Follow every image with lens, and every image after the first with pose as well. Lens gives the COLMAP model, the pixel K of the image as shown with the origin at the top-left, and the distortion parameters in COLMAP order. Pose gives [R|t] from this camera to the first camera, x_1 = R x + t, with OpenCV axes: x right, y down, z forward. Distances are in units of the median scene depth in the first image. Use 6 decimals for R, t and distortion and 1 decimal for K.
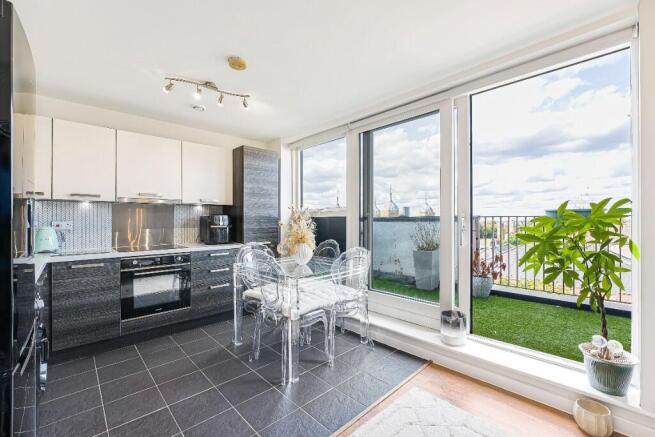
lens RADIAL K [[271.7, 0, 327.5], [0, 271.7, 218.5], [0, 0, 1]] dist [-0.021134, -0.000099]
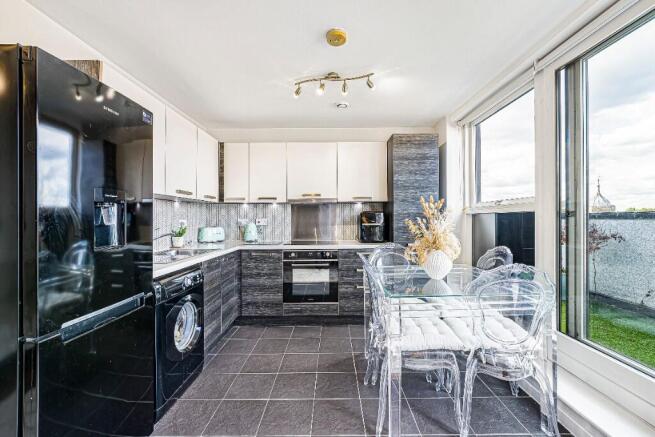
lens RADIAL K [[269.0, 0, 331.1], [0, 269.0, 216.3], [0, 0, 1]] dist [-0.000814, -0.000053]
pose [[0.725962, -0.005689, -0.687711, 0.174453], [0.006828, 0.999976, -0.001065, 0.001401], [0.687701, -0.003923, 0.725984, 0.247217]]
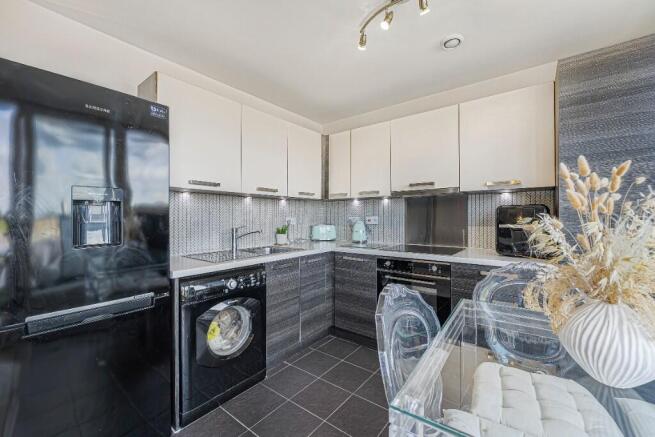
lens RADIAL K [[269.0, 0, 331.1], [0, 269.0, 216.3], [0, 0, 1]] dist [-0.000814, -0.000053]
pose [[0.168764, 0.002371, -0.985654, 0.110728], [0.010187, 0.999940, 0.004149, 0.002641], [0.985604, -0.010741, 0.168730, 0.598434]]
